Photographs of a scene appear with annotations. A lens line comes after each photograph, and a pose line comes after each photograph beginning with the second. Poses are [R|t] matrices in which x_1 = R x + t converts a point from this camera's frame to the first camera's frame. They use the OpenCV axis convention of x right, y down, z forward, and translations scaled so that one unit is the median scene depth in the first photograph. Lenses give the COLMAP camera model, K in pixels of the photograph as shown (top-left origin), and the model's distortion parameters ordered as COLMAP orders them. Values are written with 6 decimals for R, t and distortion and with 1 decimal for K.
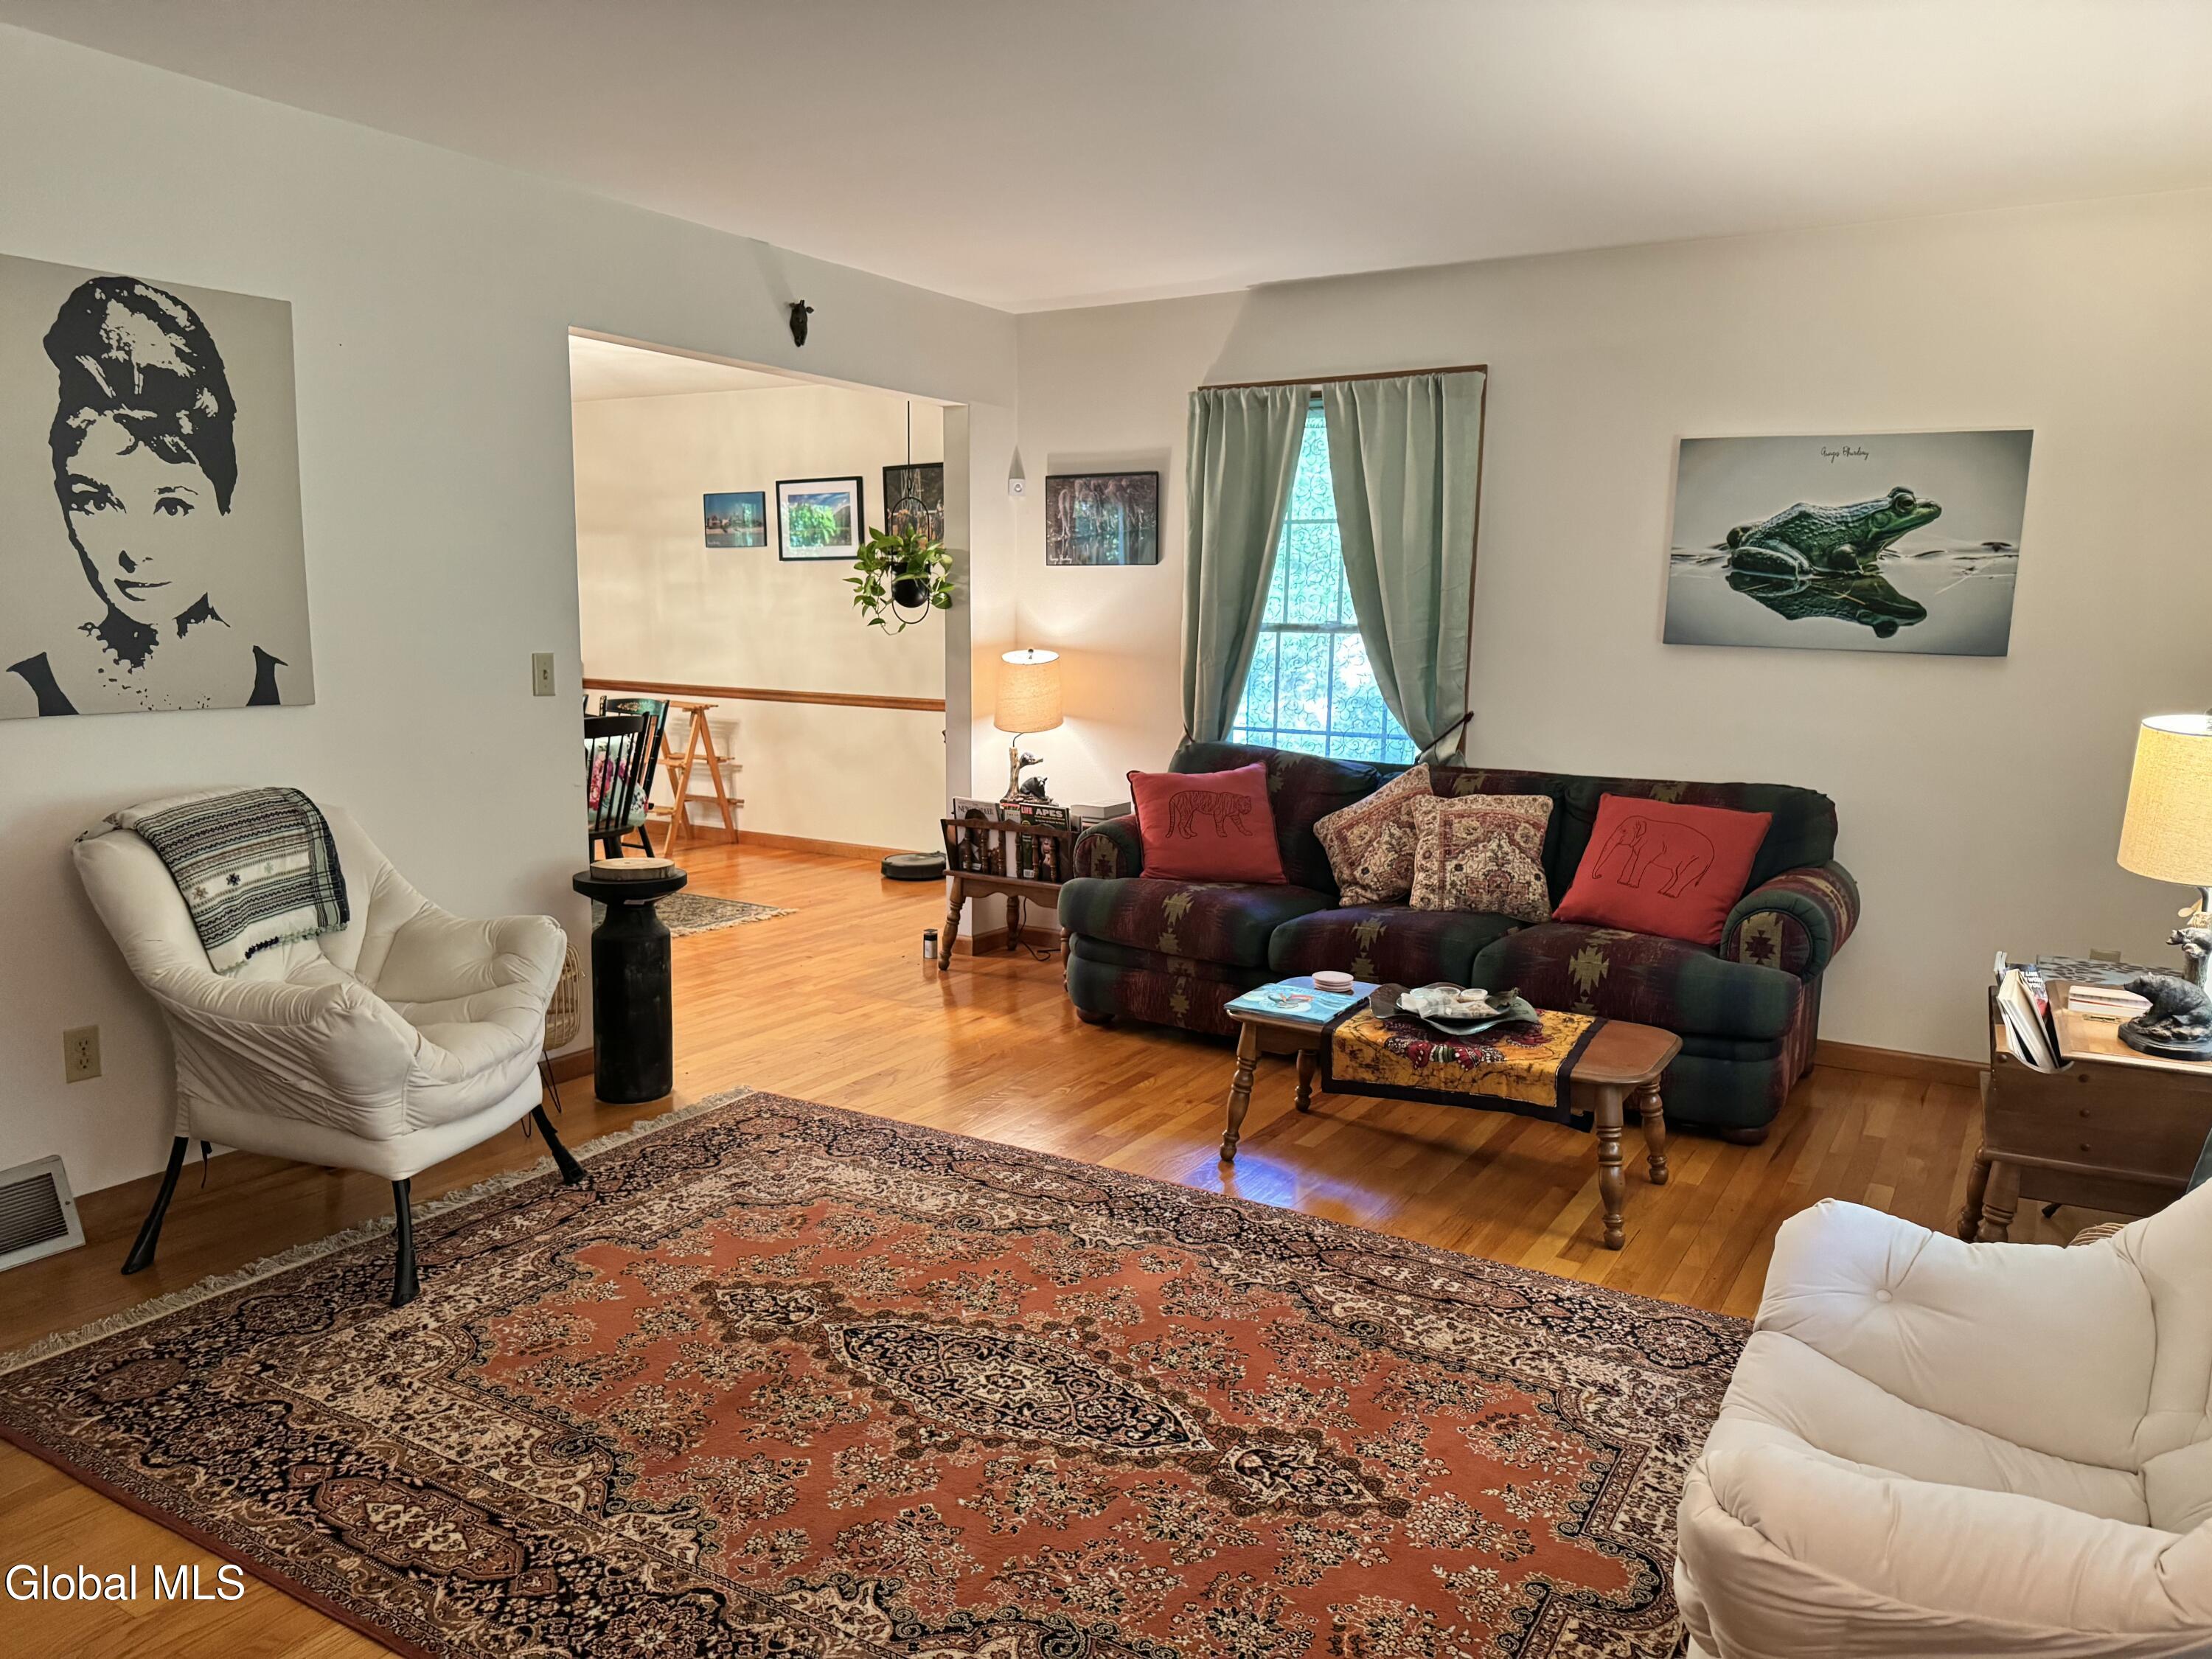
lens RADIAL K [[1559.8, 0, 1106.0], [0, 1559.8, 829.5], [0, 0, 1]] dist [0.278157, -0.496795]
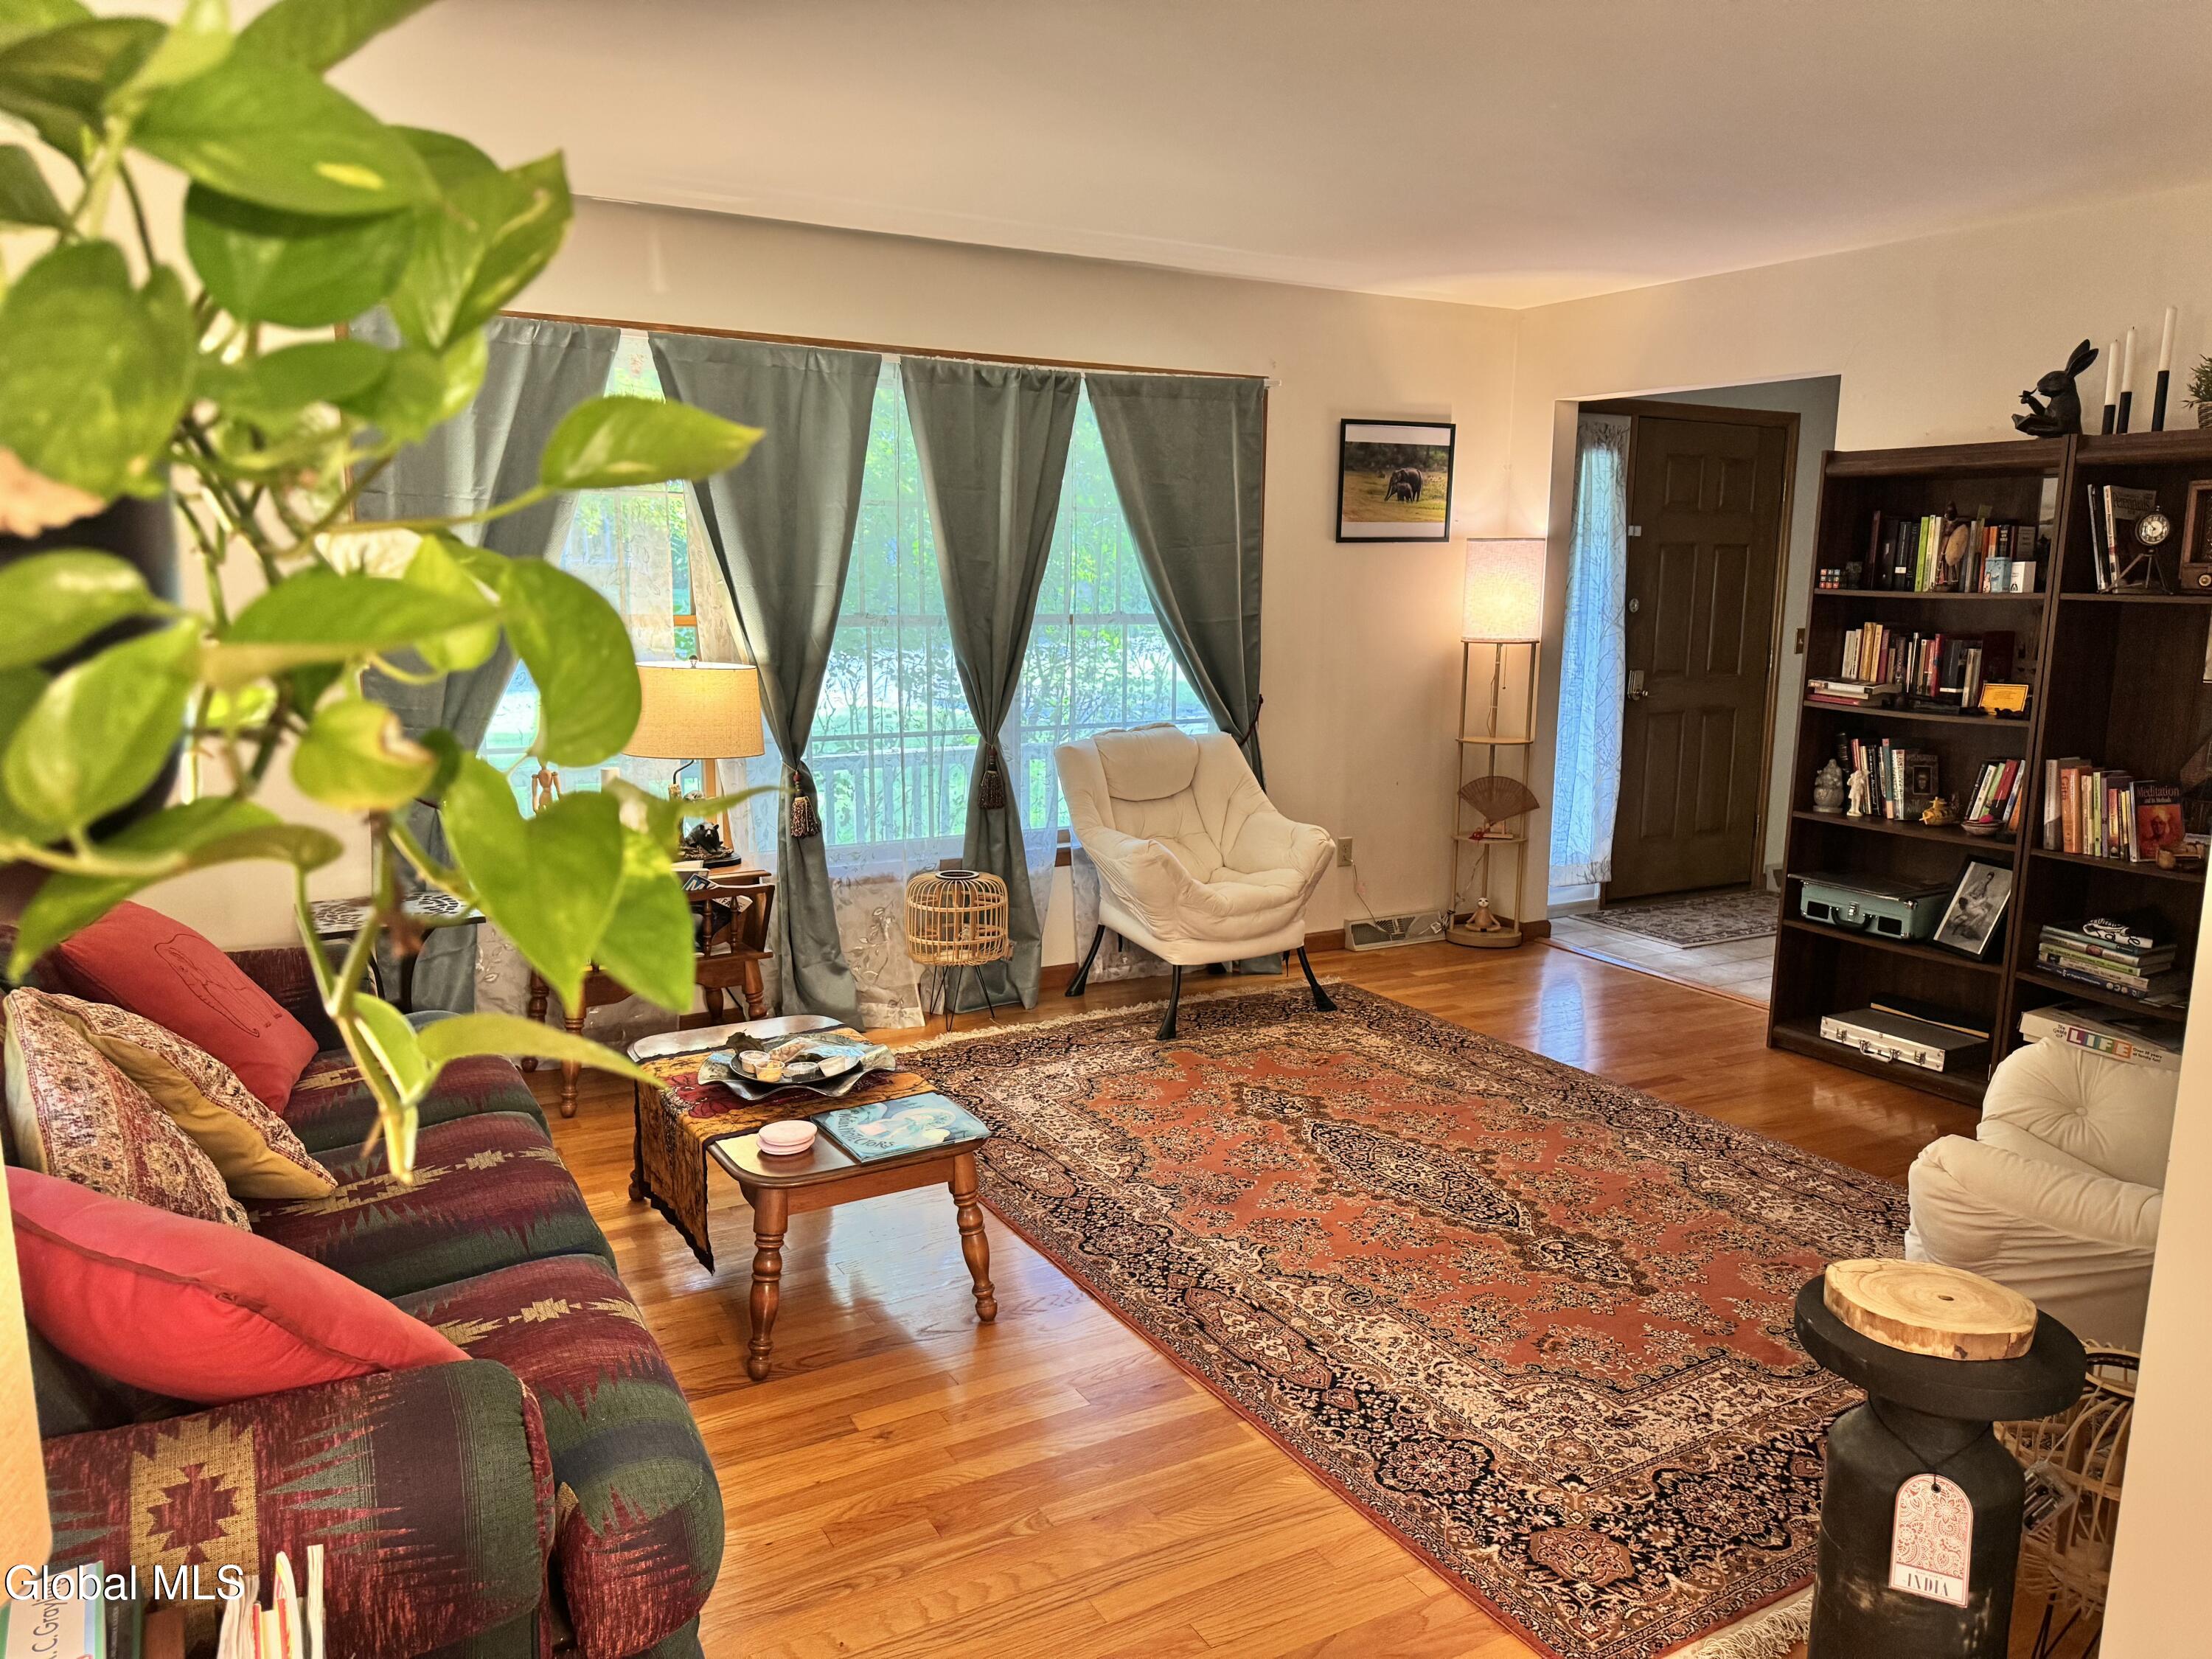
lens RADIAL K [[1530.1, 0, 1069.5], [0, 1530.1, 838.1], [0, 0, 1]] dist [0.104274, -0.166041]
pose [[-0.861509, -0.109424, 0.495811, -0.338765], [0.051020, 0.952903, 0.298953, -0.267417], [-0.505172, 0.282846, -0.815352, 1.649205]]
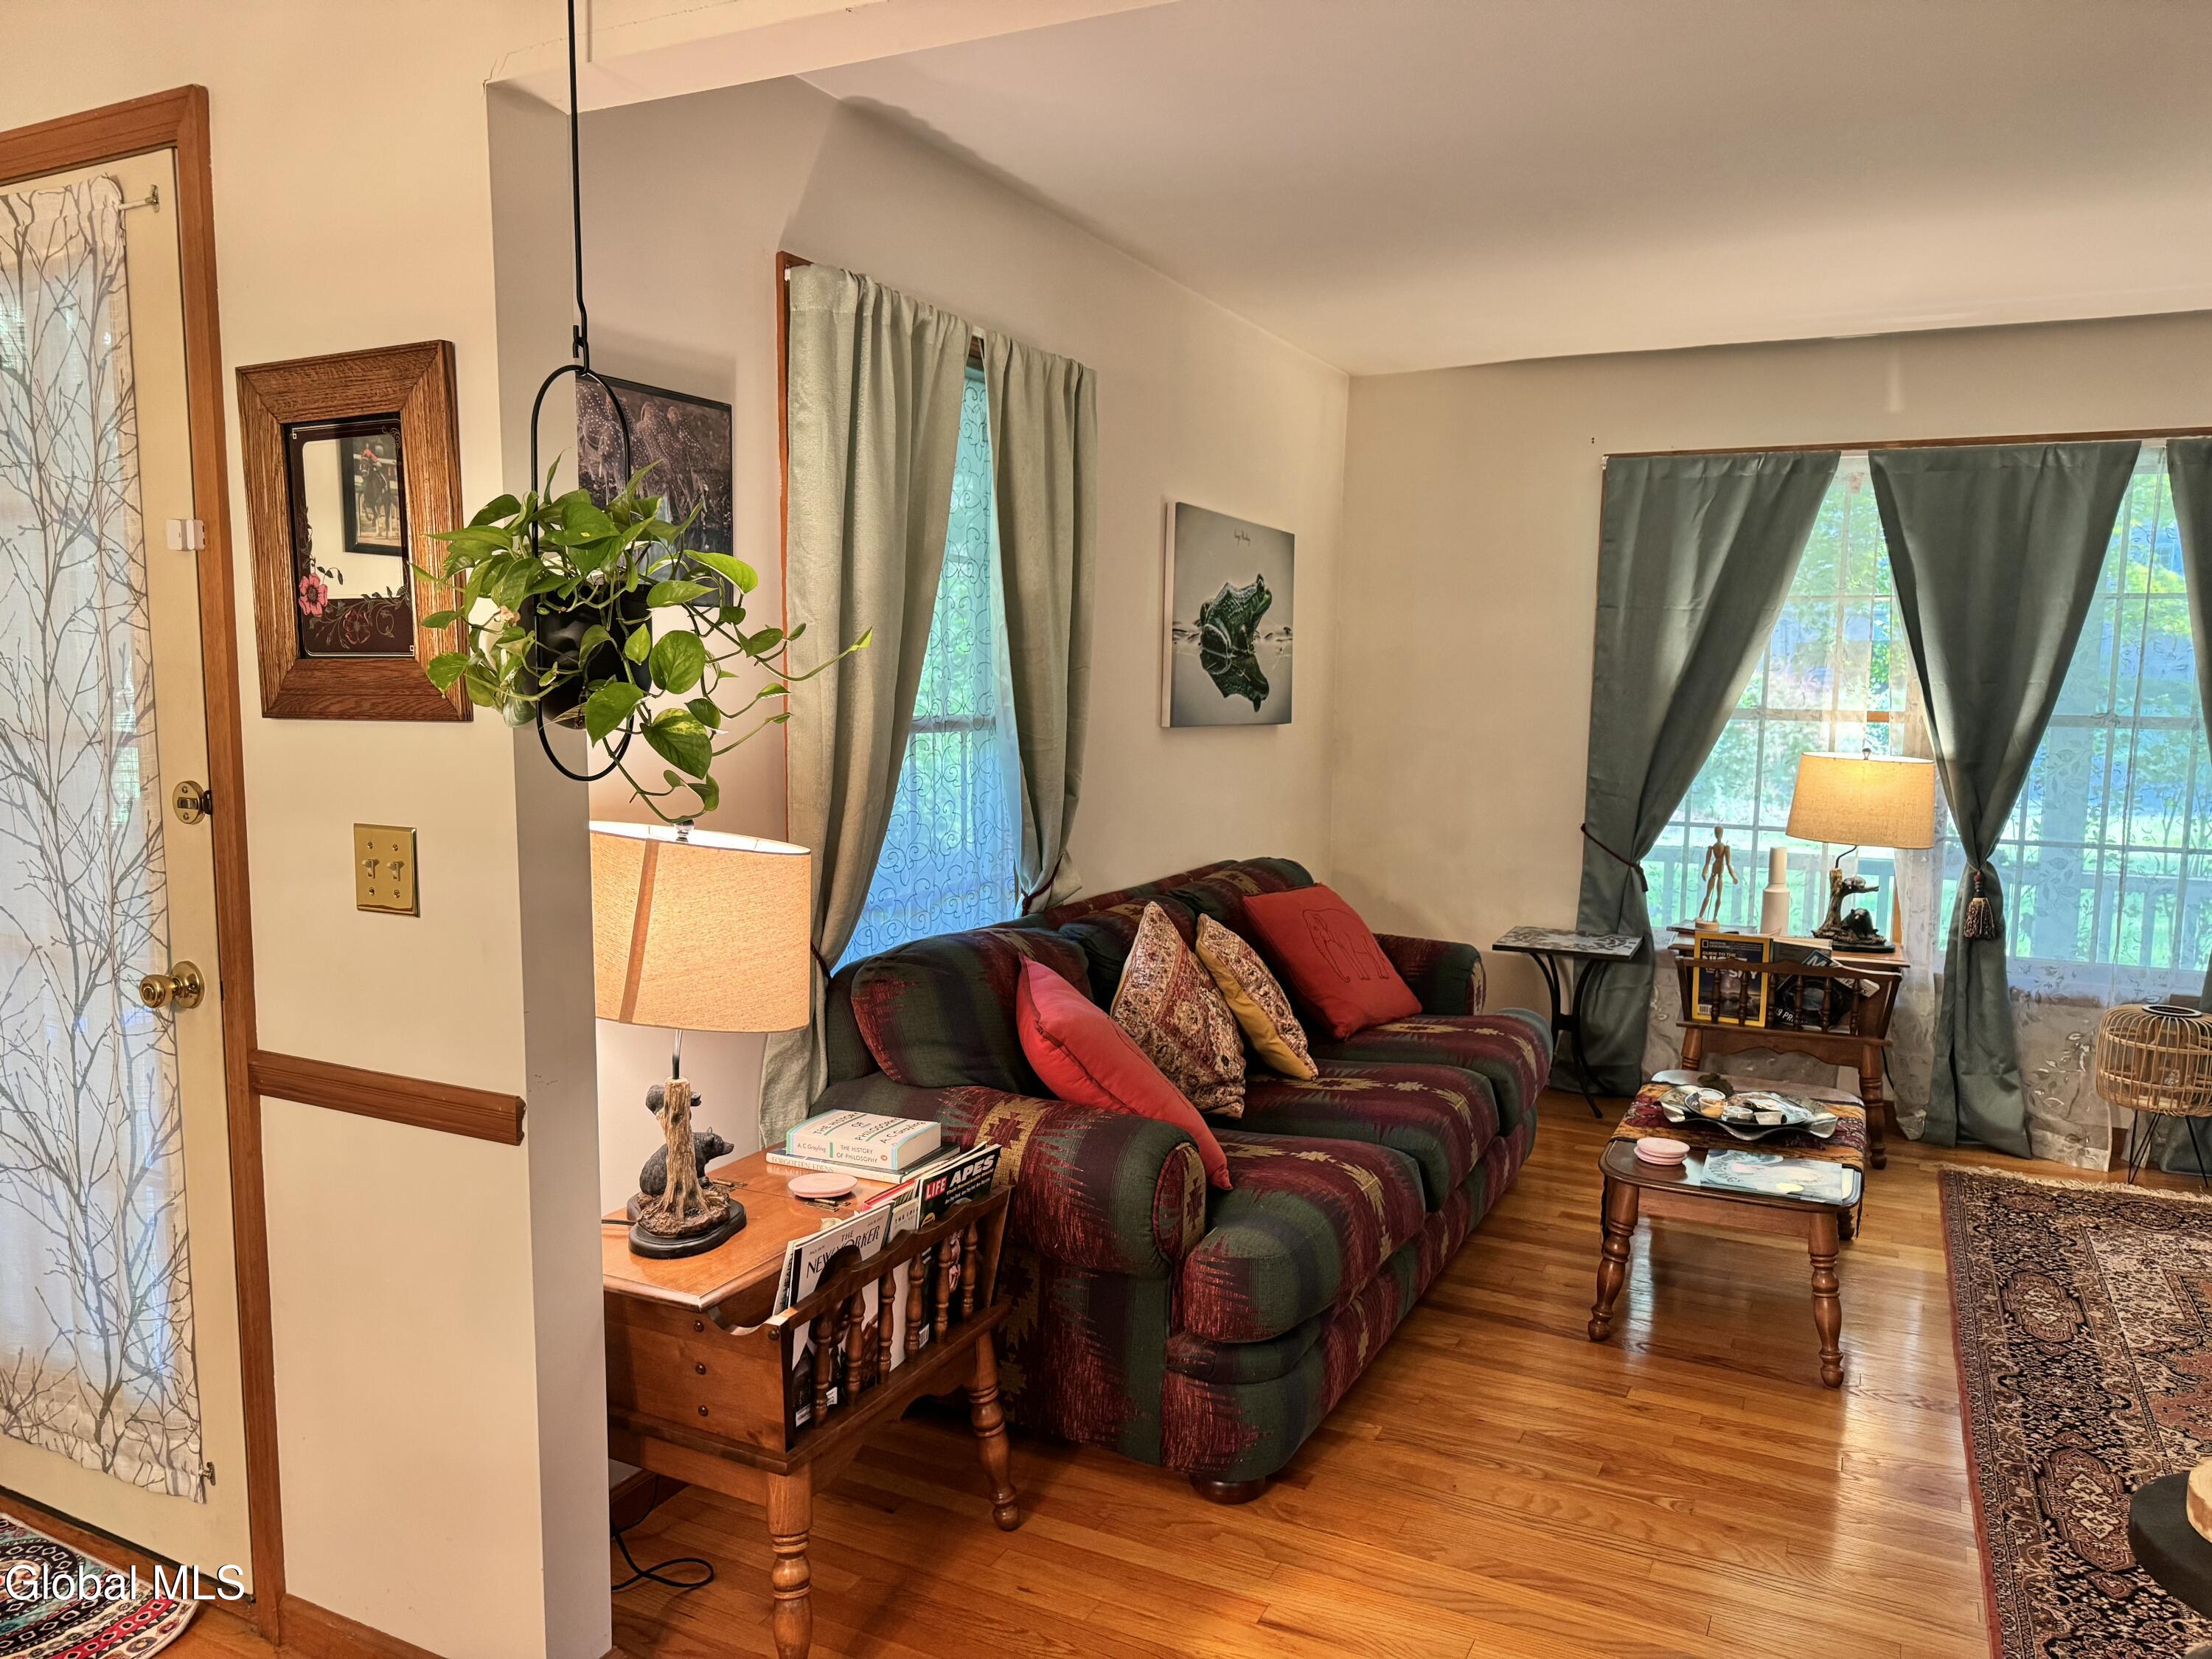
lens RADIAL K [[1532.8, 0, 1106.0], [0, 1532.8, 829.5], [0, 0, 1]] dist [0.006053, -0.004142]
pose [[-0.072011, -0.123494, 0.989729, -0.686417], [0.128275, 0.982918, 0.131977, -0.238114], [-0.989121, 0.136461, -0.054940, 1.467147]]
